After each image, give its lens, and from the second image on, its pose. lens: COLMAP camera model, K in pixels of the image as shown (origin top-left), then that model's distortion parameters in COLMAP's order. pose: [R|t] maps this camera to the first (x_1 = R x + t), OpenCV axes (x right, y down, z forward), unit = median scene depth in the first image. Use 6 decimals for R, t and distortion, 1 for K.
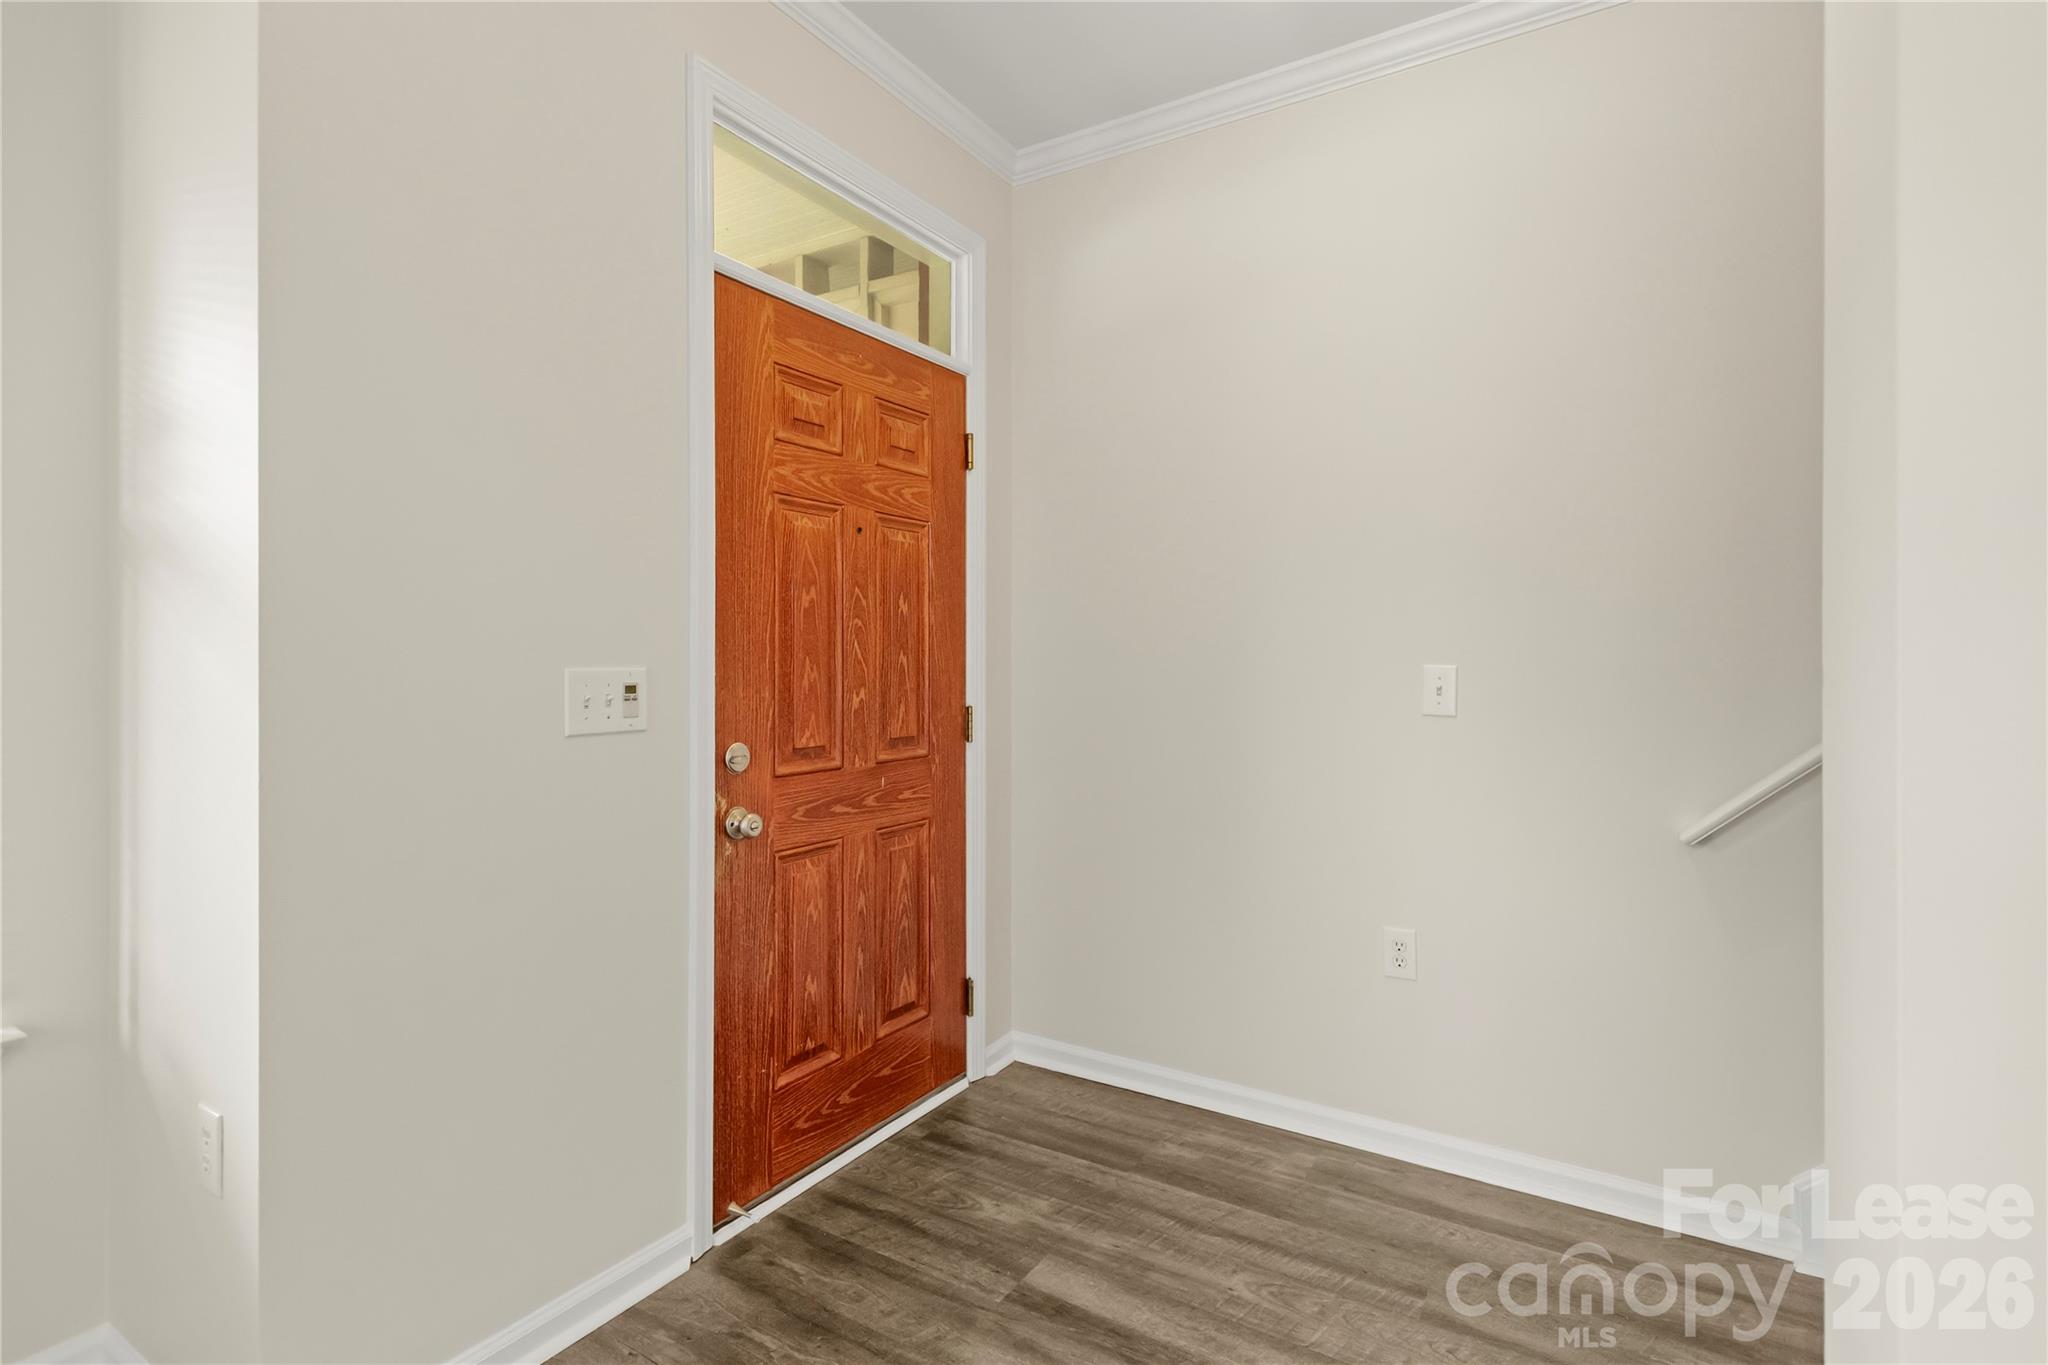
lens RADIAL K [[977.1, 0, 1021.8], [0, 977.1, 663.0], [0, 0, 1]] dist [0.019277, -0.000498]
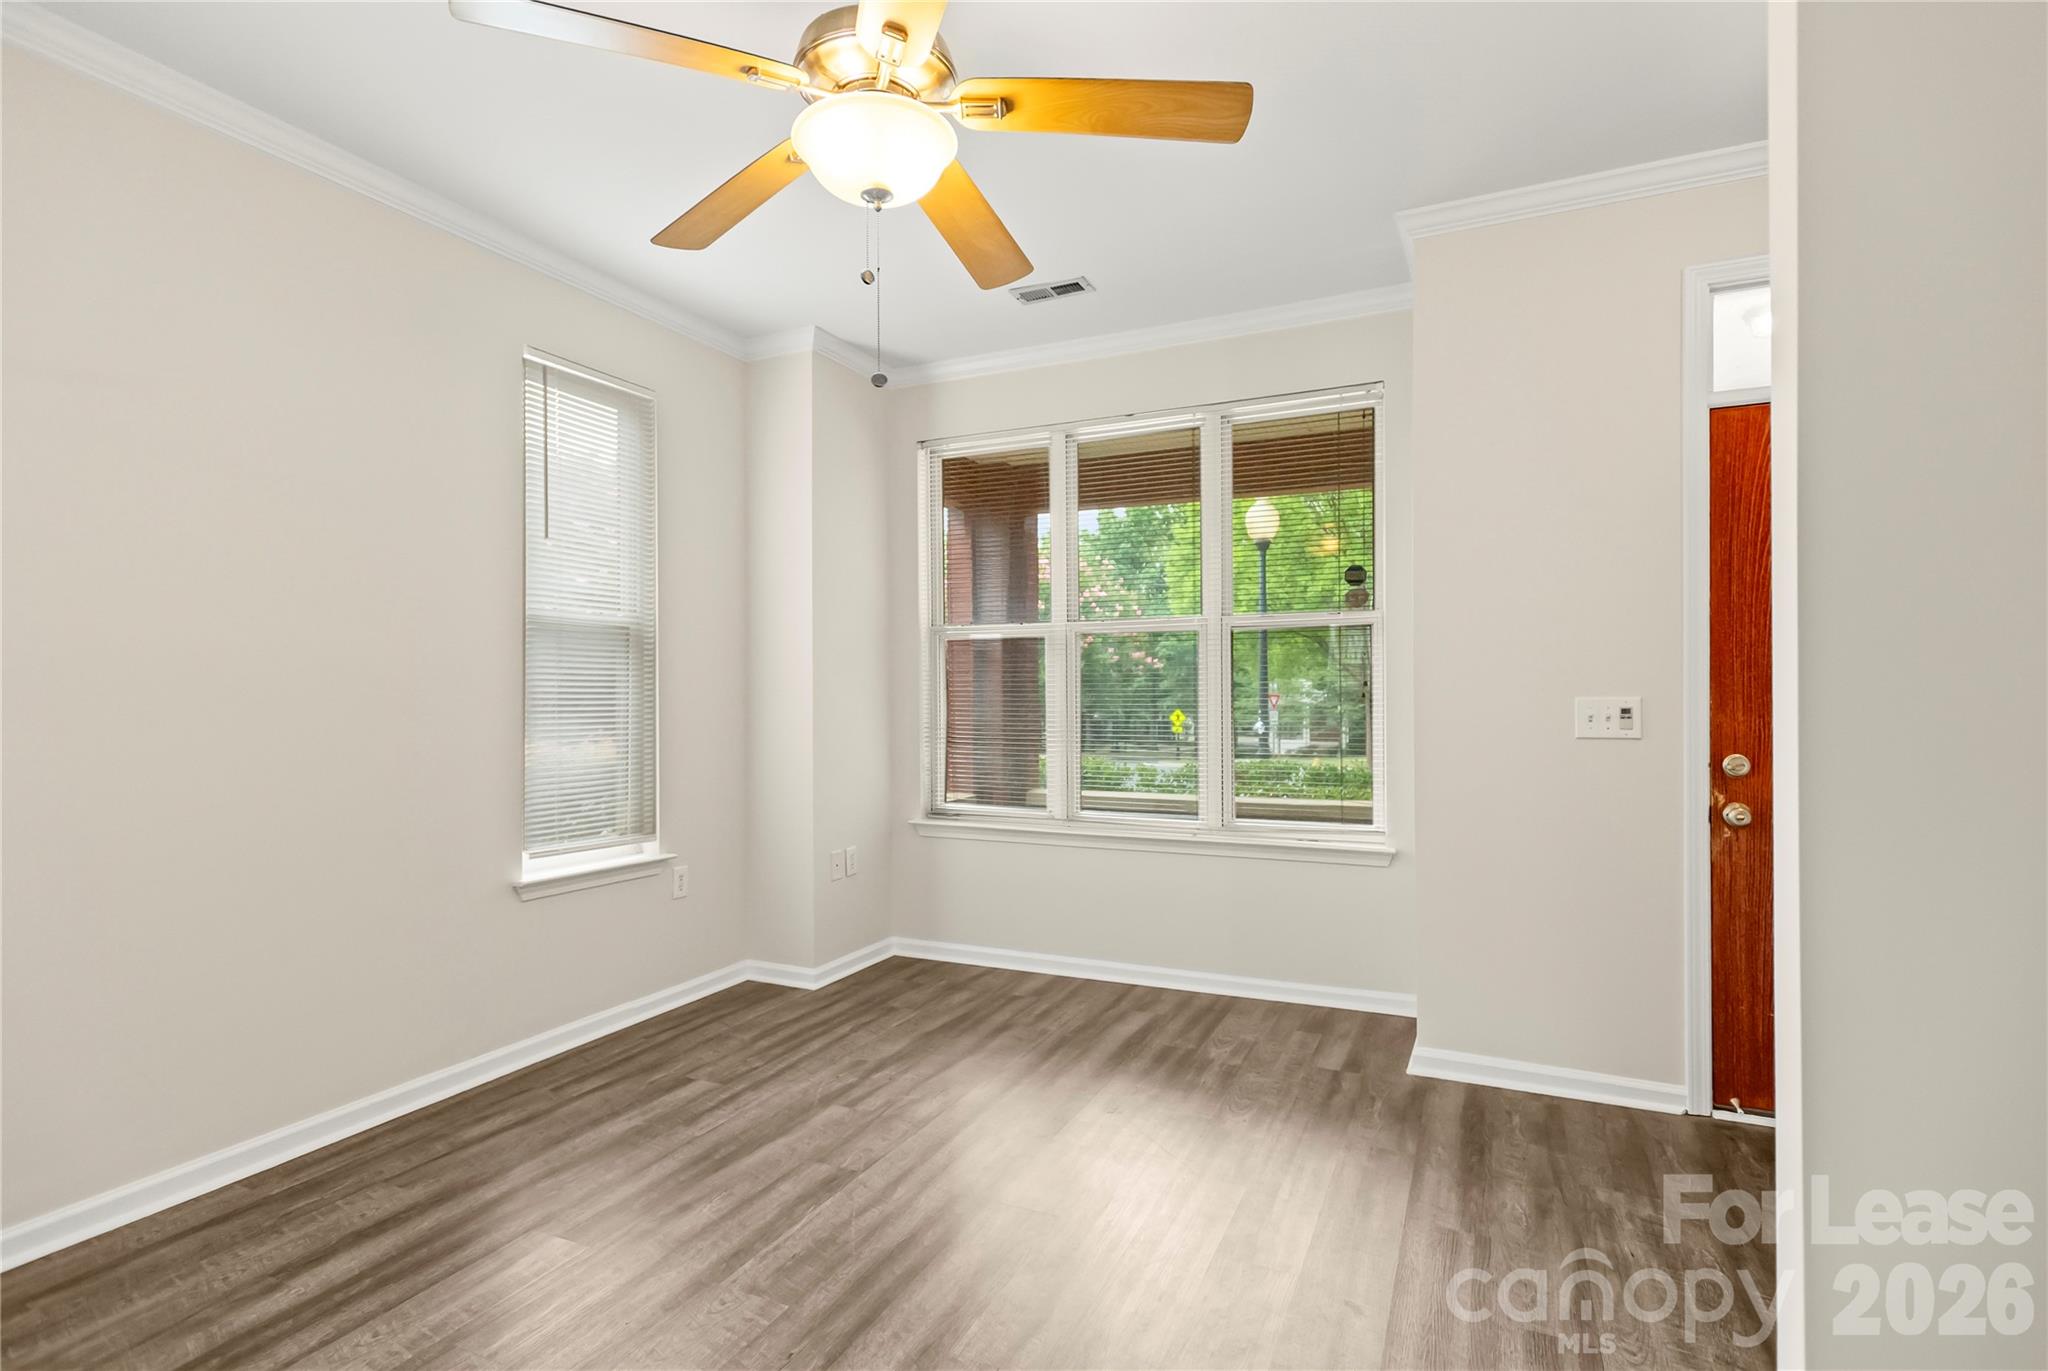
lens RADIAL K [[1015.2, 0, 1024.0], [0, 1015.2, 685.5], [0, 0, 1]] dist [0.017392, -0.000752]
pose [[0.137653, -0.003722, -0.990473, 0.871684], [0.001750, 0.999992, -0.003515, -0.007881], [0.990479, -0.001250, 0.137659, -0.133139]]
